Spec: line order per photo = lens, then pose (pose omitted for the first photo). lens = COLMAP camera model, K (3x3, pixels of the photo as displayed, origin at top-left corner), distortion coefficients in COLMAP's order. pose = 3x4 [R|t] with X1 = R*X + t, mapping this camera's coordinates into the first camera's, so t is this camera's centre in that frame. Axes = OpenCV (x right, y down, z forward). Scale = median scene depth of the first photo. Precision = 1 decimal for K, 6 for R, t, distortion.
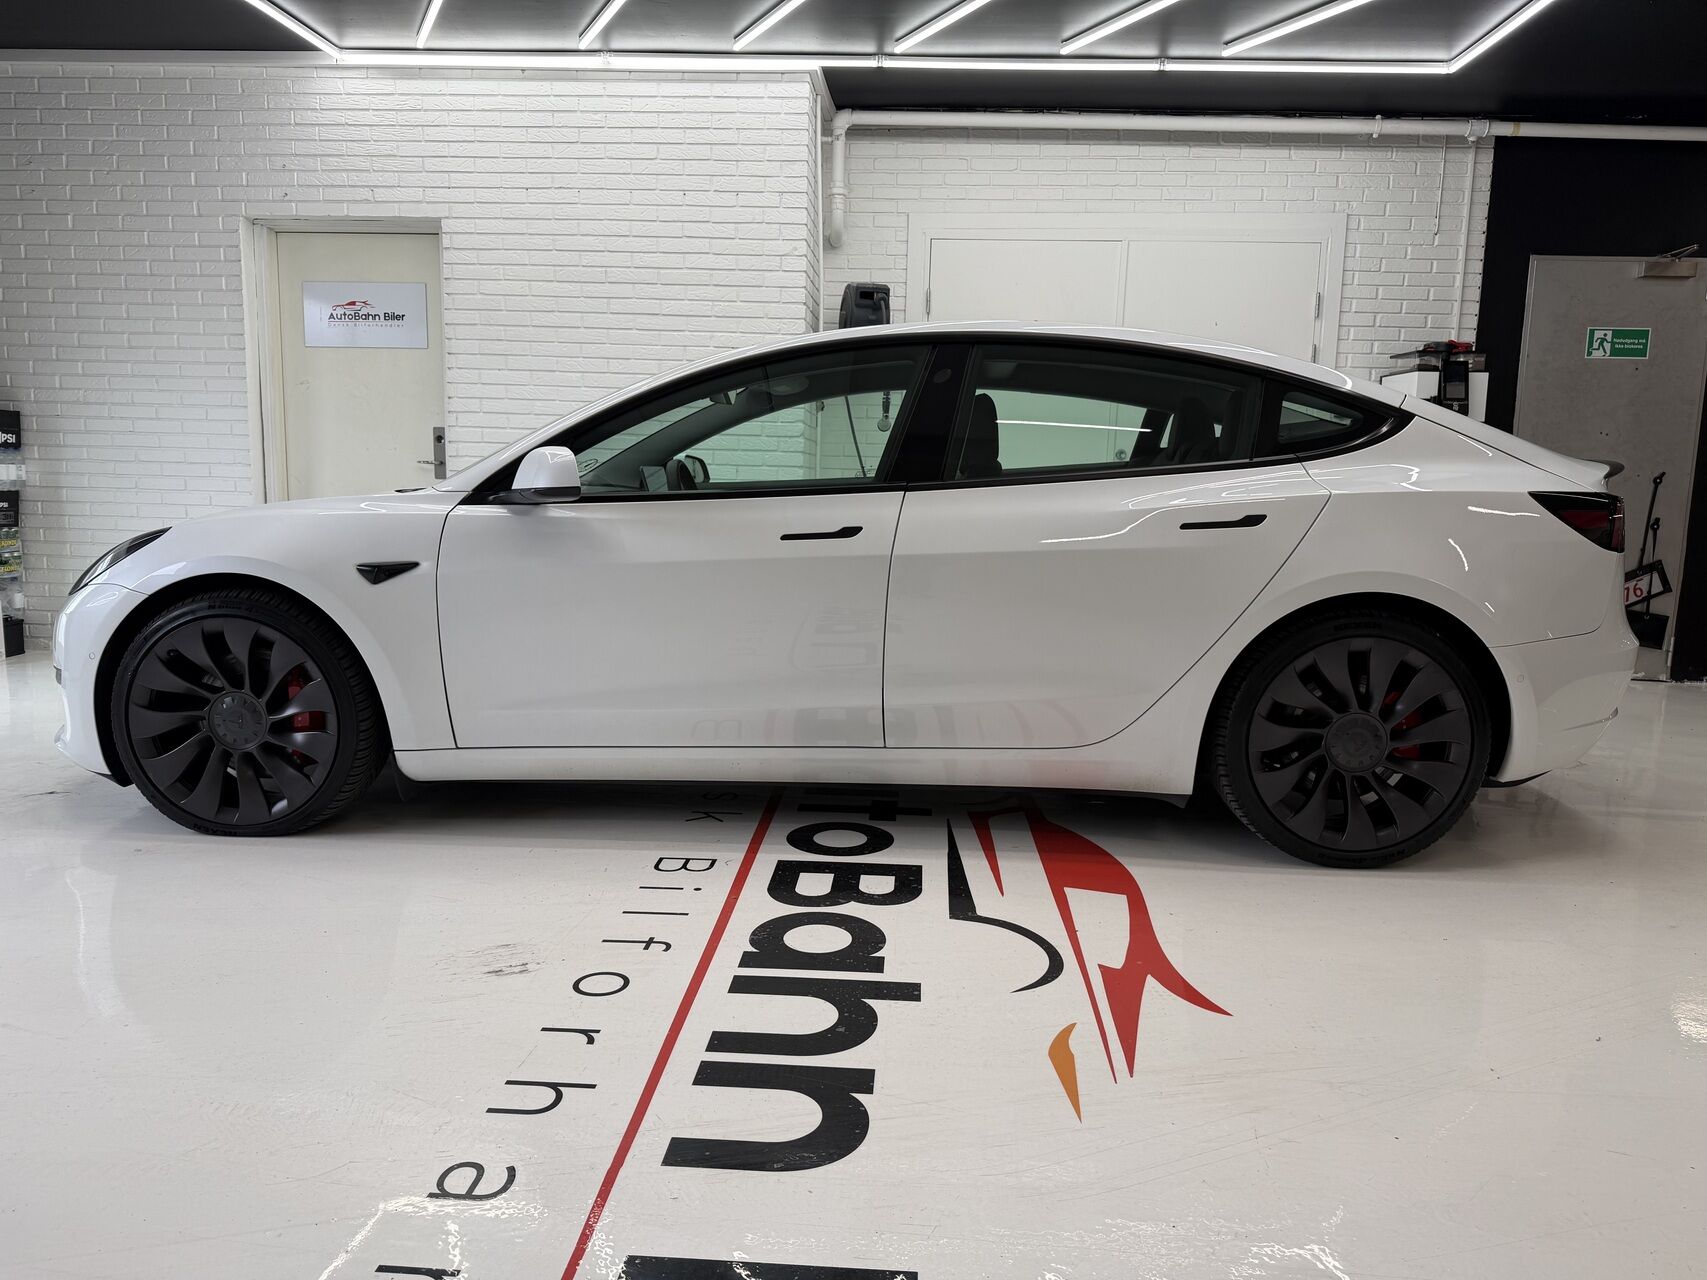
lens RADIAL K [[1210.1, 0, 849.7], [0, 1210.1, 645.3], [0, 0, 1]] dist [0.024955, -0.034474]
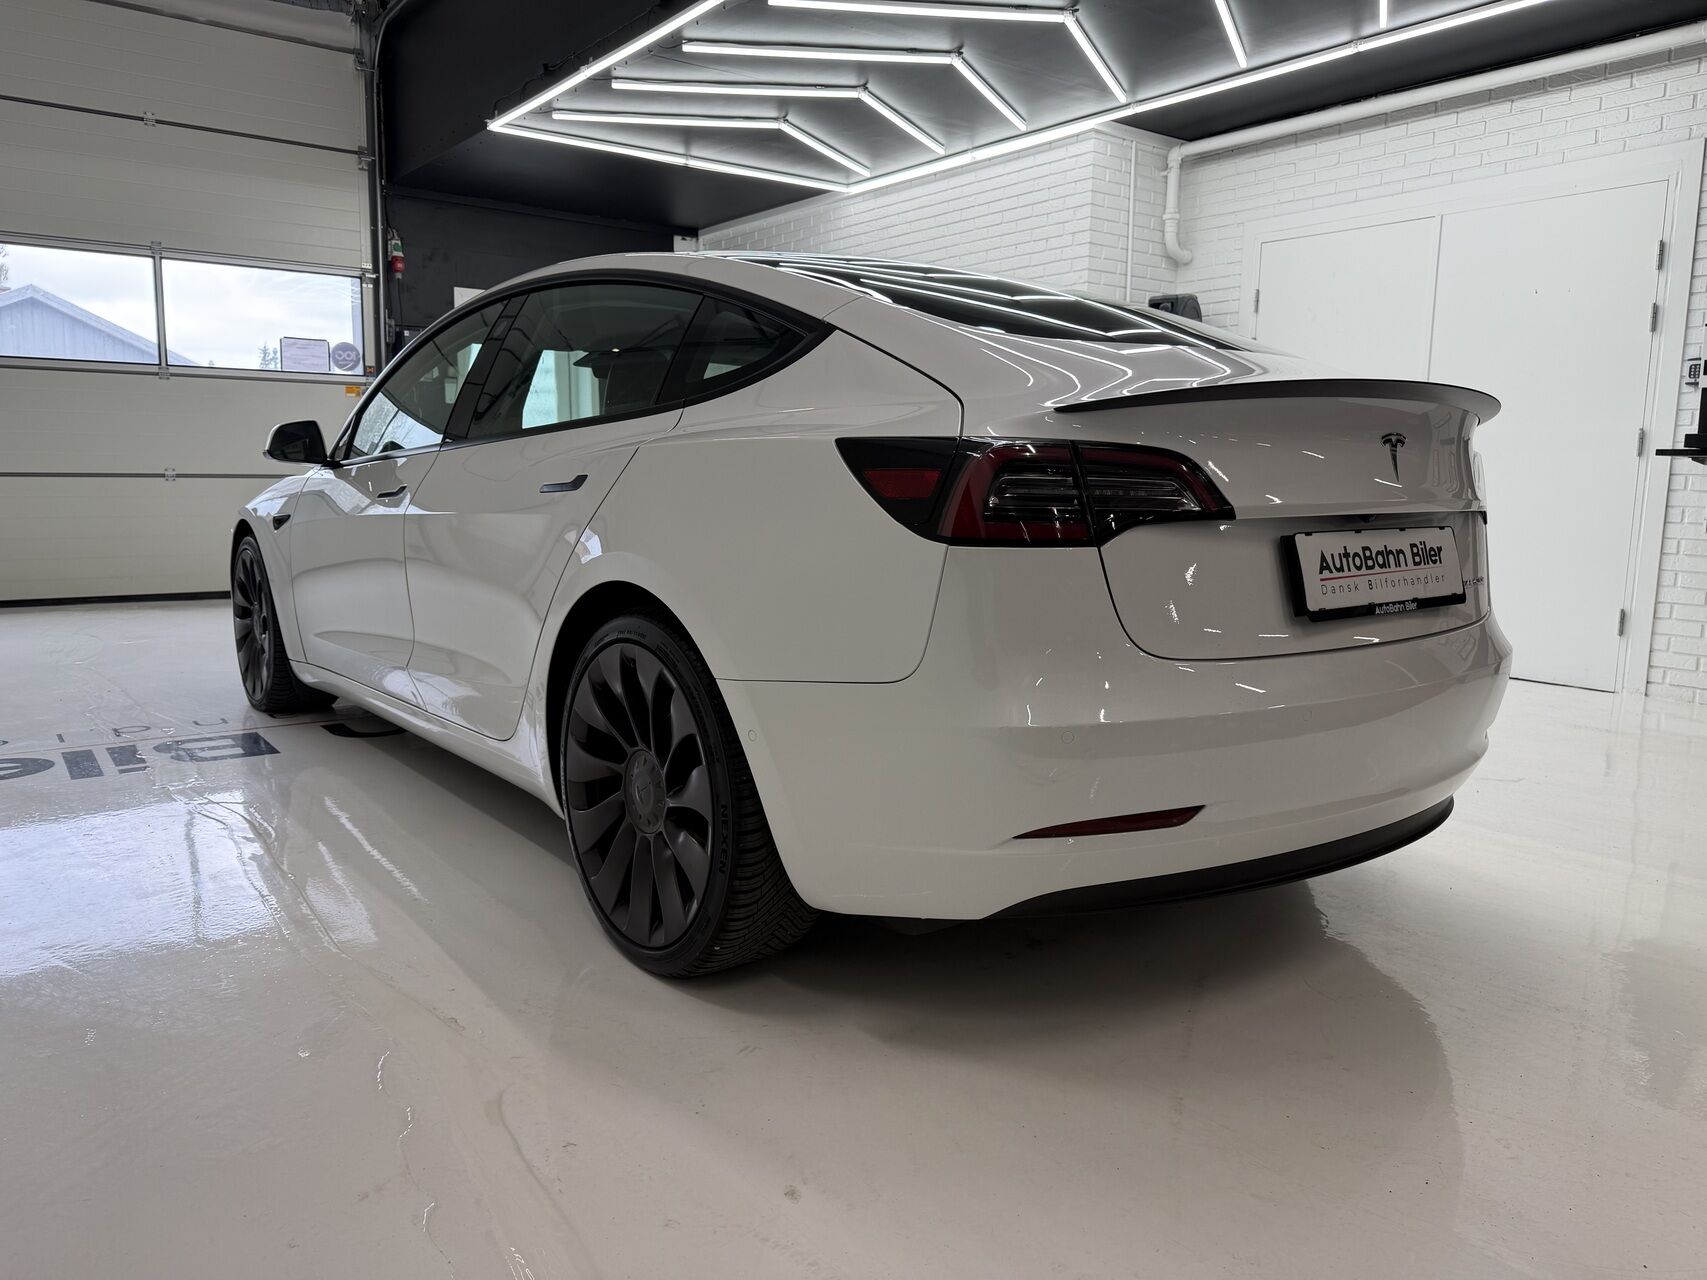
lens RADIAL K [[1210.1, 0, 849.7], [0, 1210.1, 645.3], [0, 0, 1]] dist [0.024955, -0.034474]
pose [[0.651054, 0.093064, -0.753305, 0.699755], [-0.113550, 0.993228, 0.024567, 0.029664], [0.750490, 0.069543, 0.657212, 0.058406]]
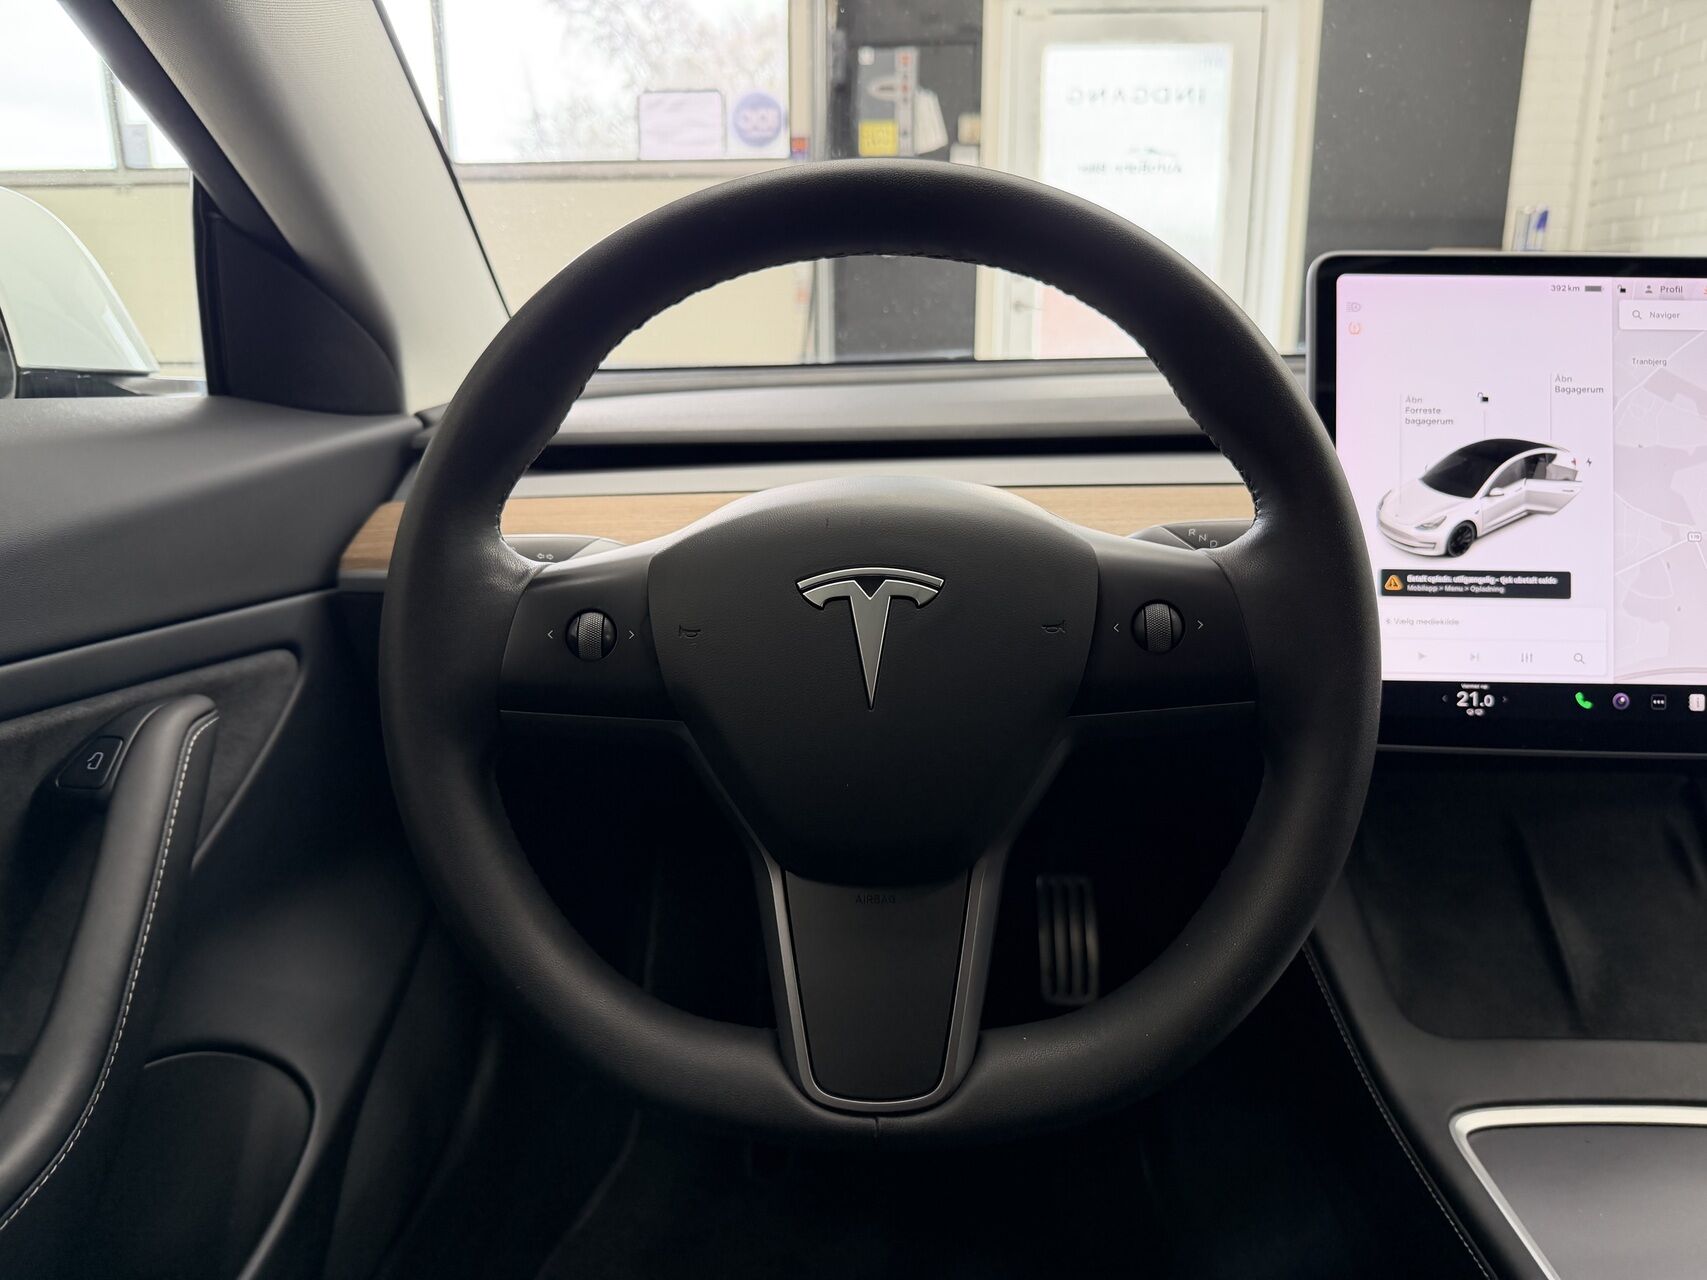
lens RADIAL K [[1223.4, 0, 854.1], [0, 1223.4, 643.7], [0, 0, 1]] dist [-0.016243, 0.004368]
pose [[-0.001886, 0.222741, -0.974876, -0.004514], [-0.154034, 0.963178, 0.220366, -0.072486], [0.988064, 0.150579, 0.032493, 0.598610]]
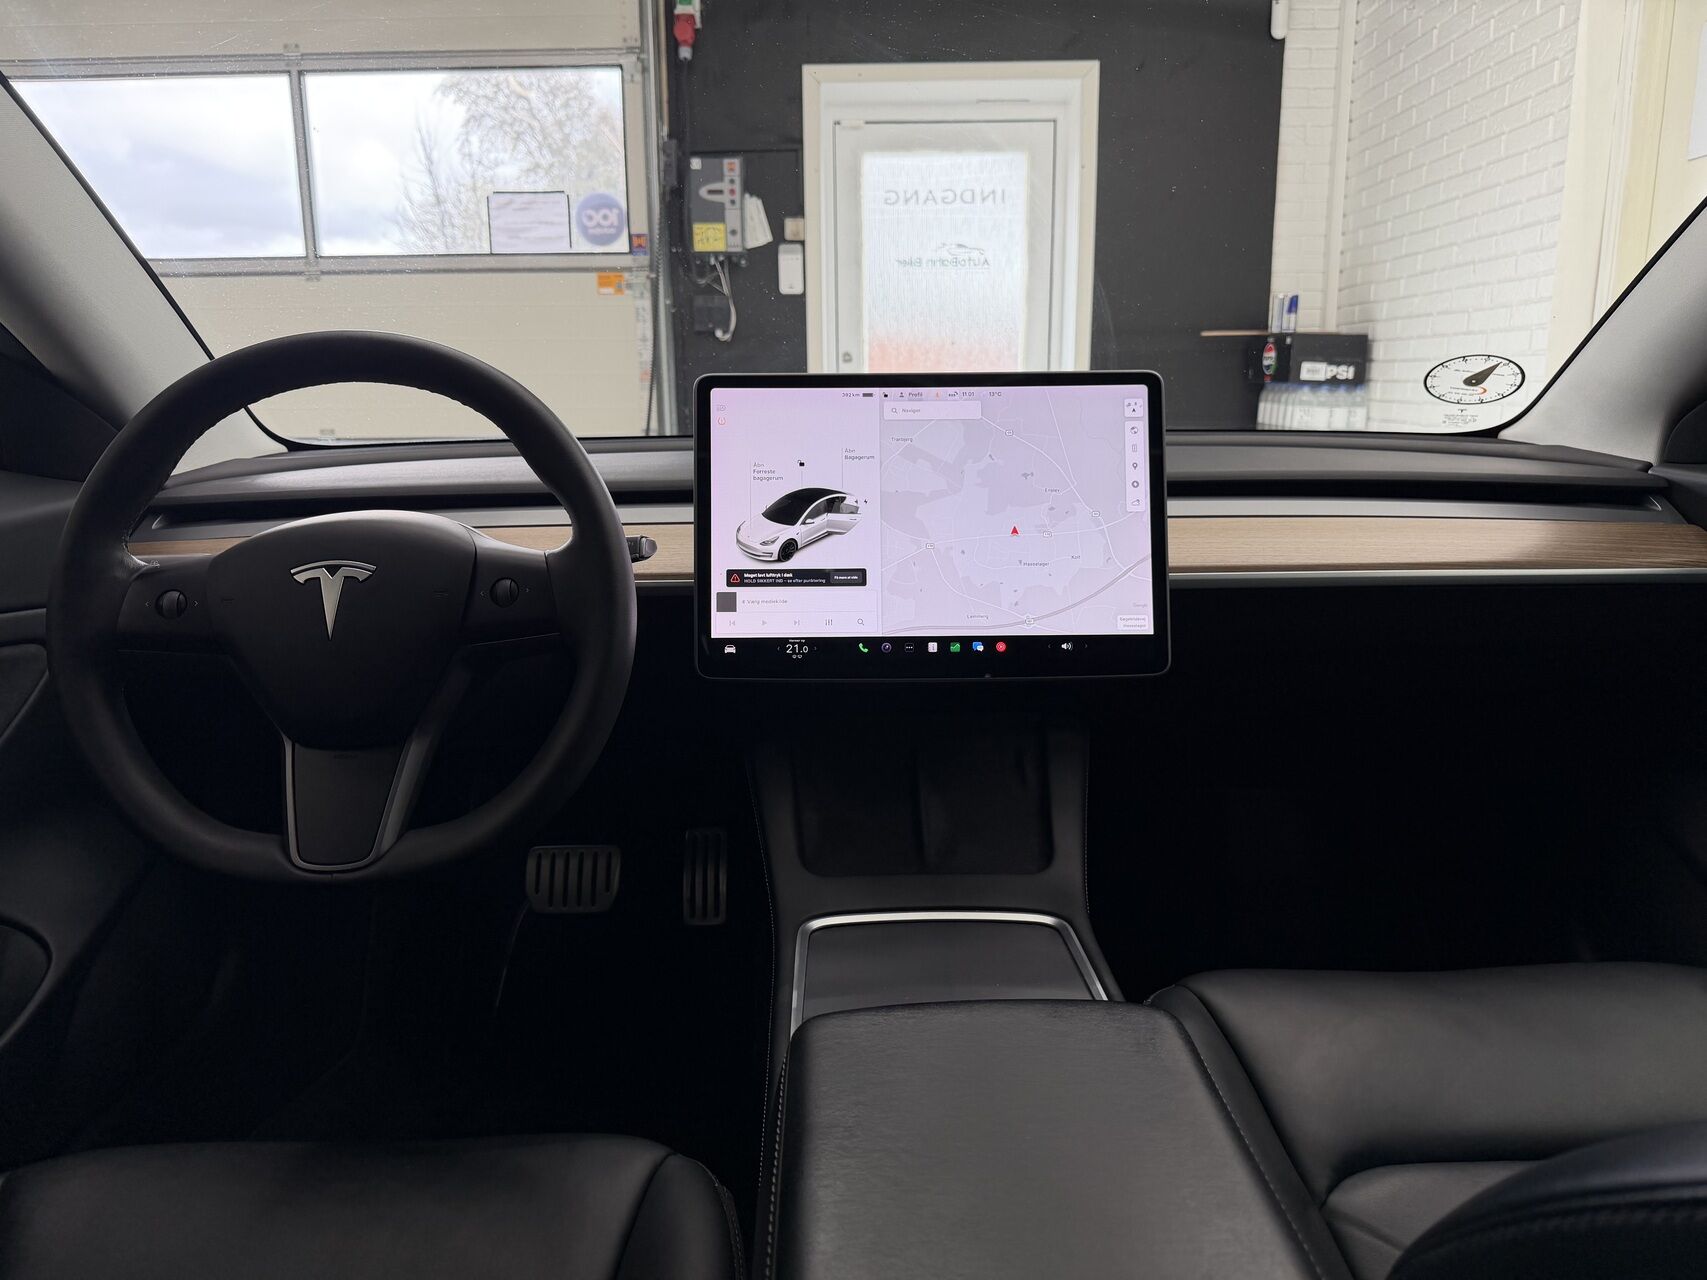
lens RADIAL K [[1198.7, 0, 853.5], [0, 1198.7, 640.0], [0, 0, 1]] dist [0.153771, -0.296517]
pose [[0.065989, 0.163805, -0.984283, 0.055906], [-0.141903, 0.977948, 0.153237, -0.080472], [0.987679, 0.129561, 0.087778, 0.646404]]
